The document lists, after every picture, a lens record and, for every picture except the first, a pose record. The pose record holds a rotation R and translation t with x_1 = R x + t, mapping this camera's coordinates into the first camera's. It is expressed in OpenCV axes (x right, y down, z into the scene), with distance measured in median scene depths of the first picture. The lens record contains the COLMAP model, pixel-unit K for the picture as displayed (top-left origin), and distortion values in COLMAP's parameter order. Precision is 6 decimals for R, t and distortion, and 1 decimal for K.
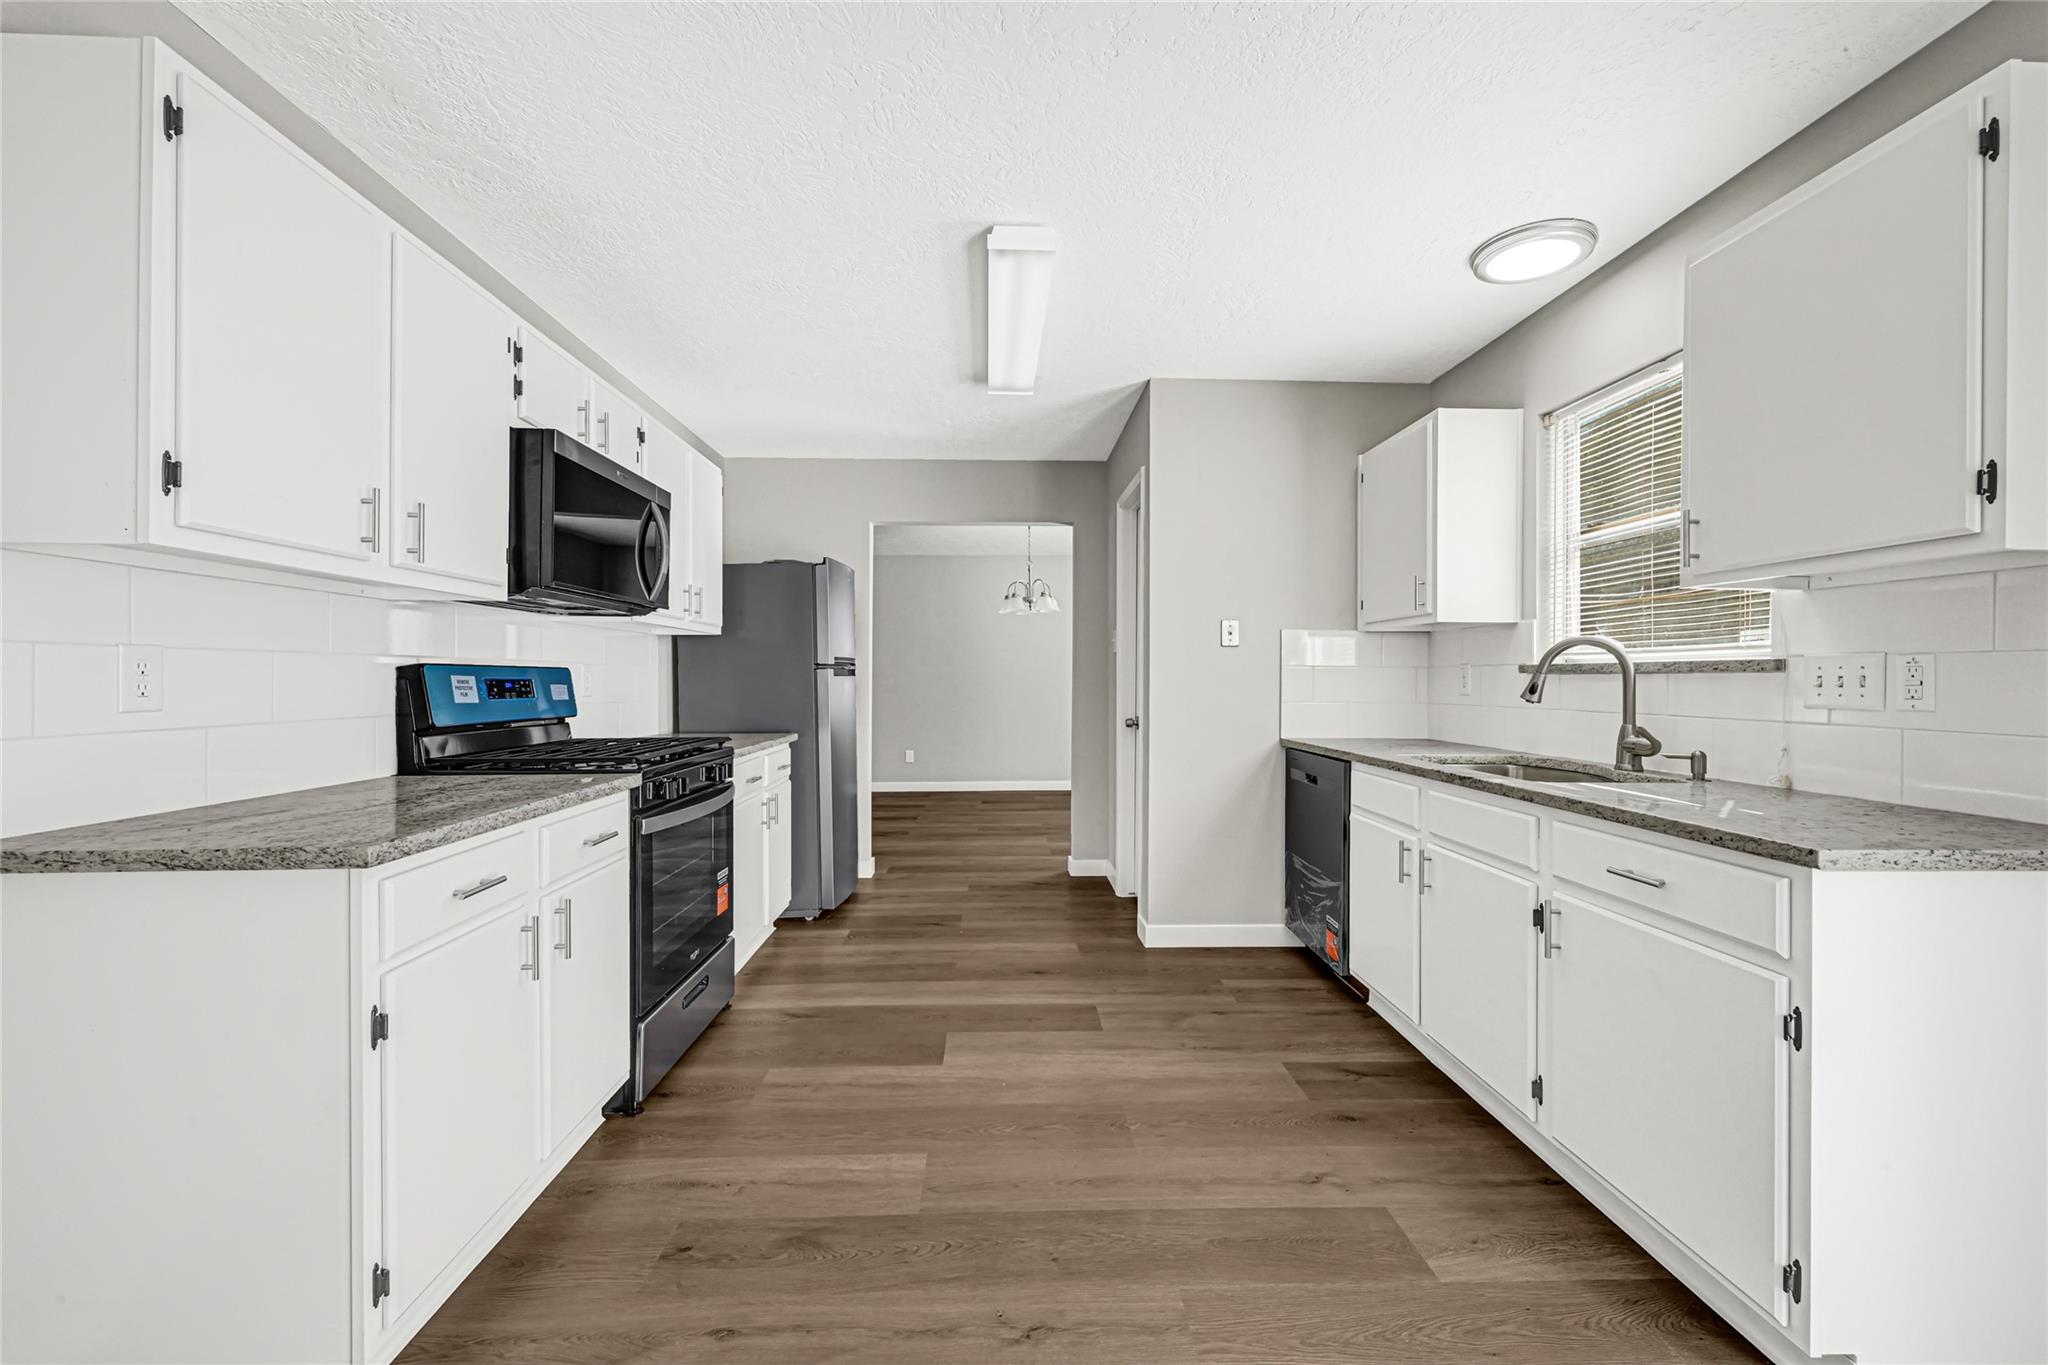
lens RADIAL K [[834.9, 0, 1024.0], [0, 834.9, 682.5], [0, 0, 1]] dist [-0.000752, -0.000074]
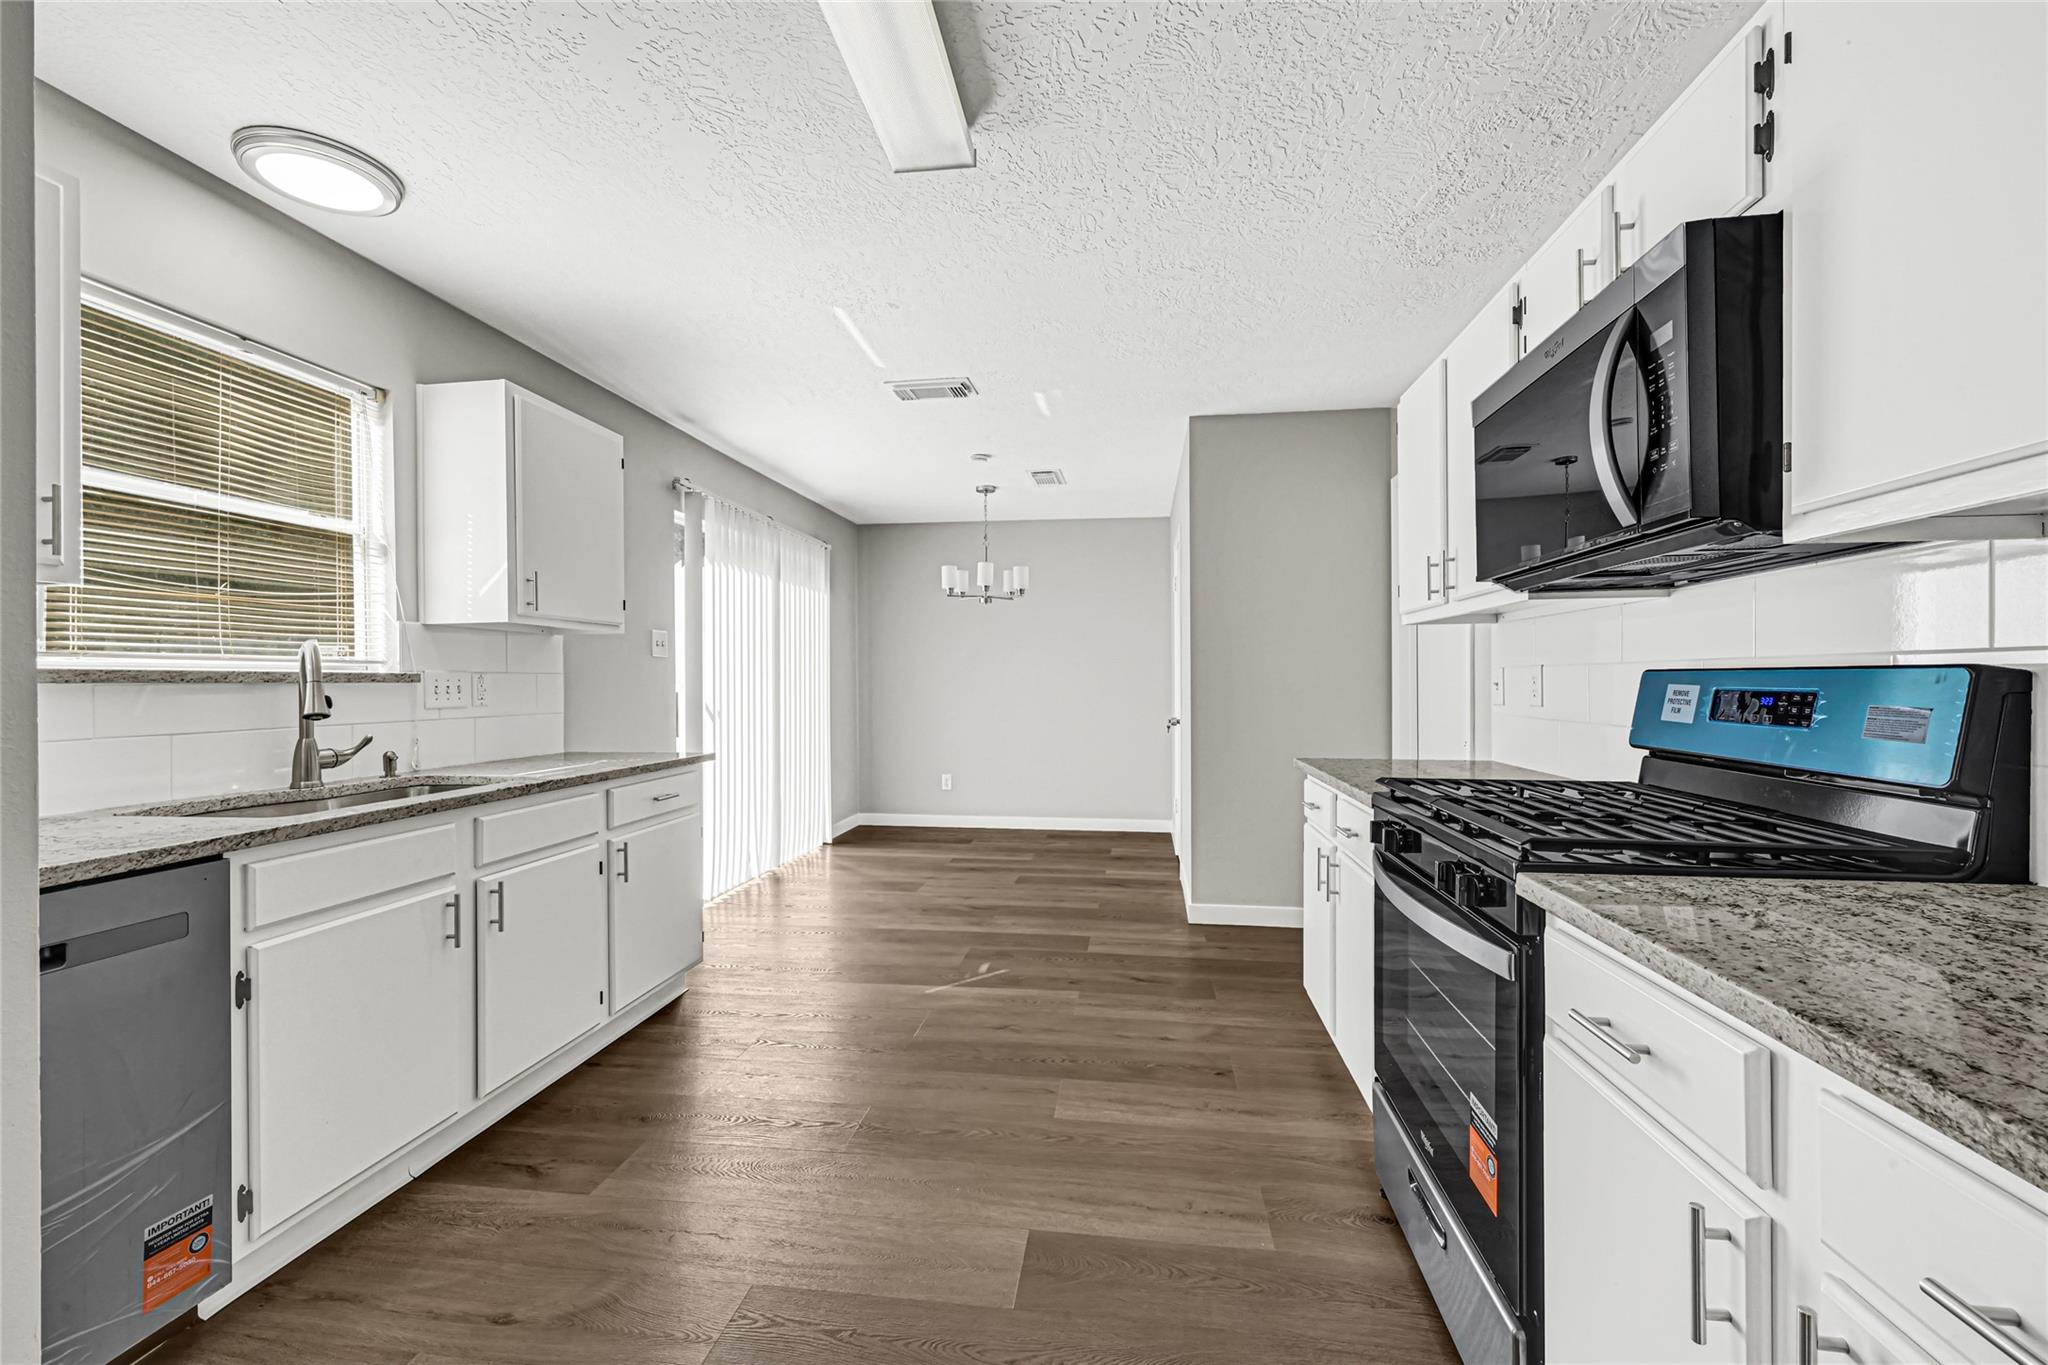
lens RADIAL K [[834.9, 0, 1024.0], [0, 834.9, 682.5], [0, 0, 1]] dist [-0.000752, -0.000074]
pose [[-0.985460, 0.002148, 0.169896, -0.230739], [0.003115, 0.999980, 0.005421, -0.015607], [-0.169881, 0.005871, -0.985447, 1.814288]]
